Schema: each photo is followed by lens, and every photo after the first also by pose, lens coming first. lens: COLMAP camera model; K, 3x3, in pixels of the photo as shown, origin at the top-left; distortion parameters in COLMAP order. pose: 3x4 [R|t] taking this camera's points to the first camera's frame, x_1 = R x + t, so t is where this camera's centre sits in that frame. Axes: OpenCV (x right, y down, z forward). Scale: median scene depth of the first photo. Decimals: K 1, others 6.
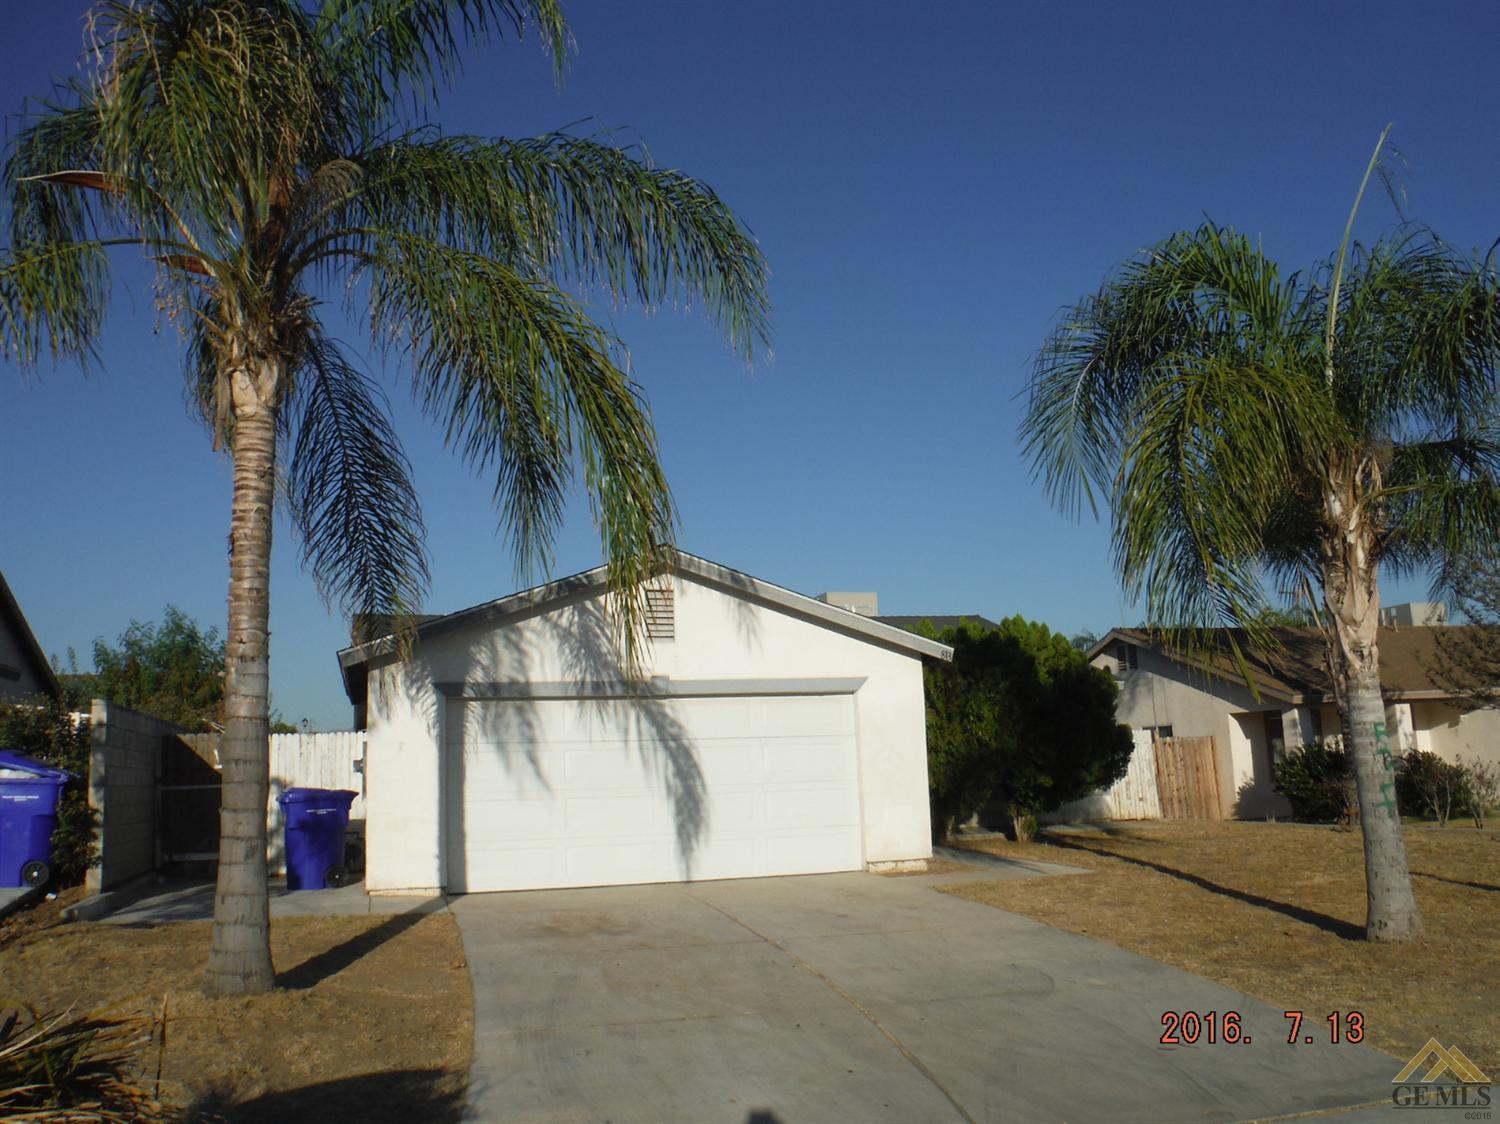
lens RADIAL K [[1256.4, 0, 750.0], [0, 1256.4, 562.0], [0, 0, 1]] dist [-0.069431, -0.004900]
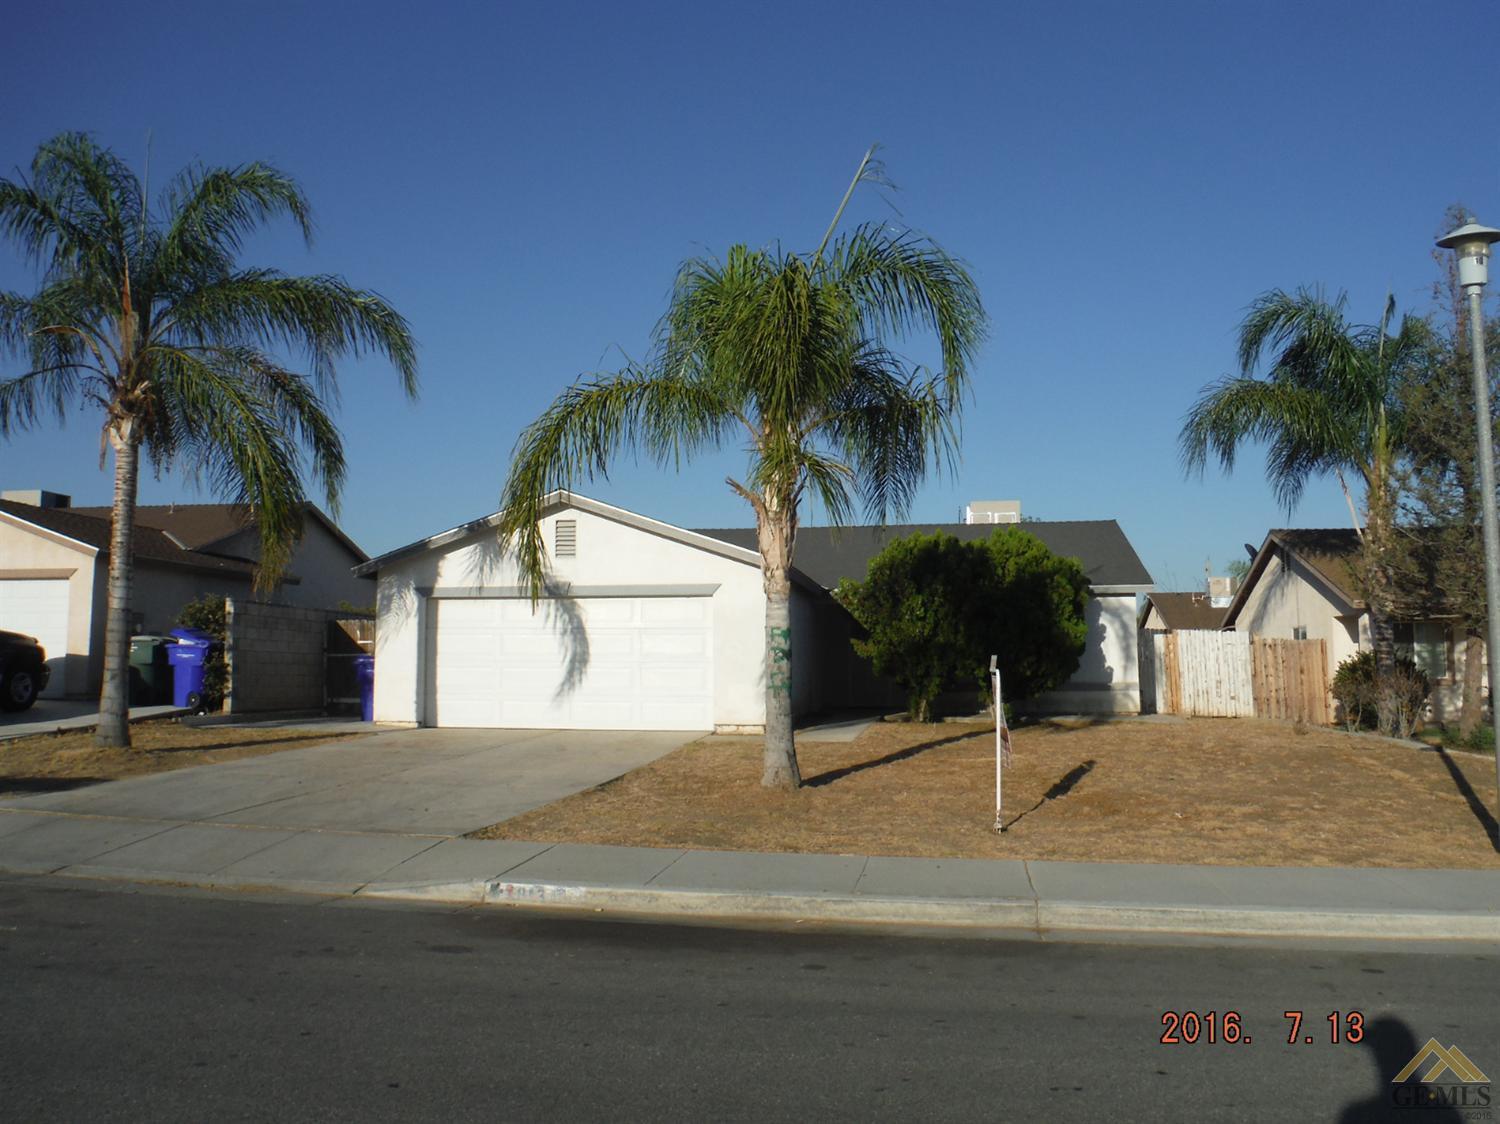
lens RADIAL K [[1256.4, 0, 750.0], [0, 1256.4, 562.0], [0, 0, 1]] dist [-0.069431, -0.004900]
pose [[0.892029, -0.006255, -0.451934, 0.742327], [0.044117, 0.996335, 0.073288, -0.024747], [0.449820, -0.085313, 0.889035, -0.143503]]
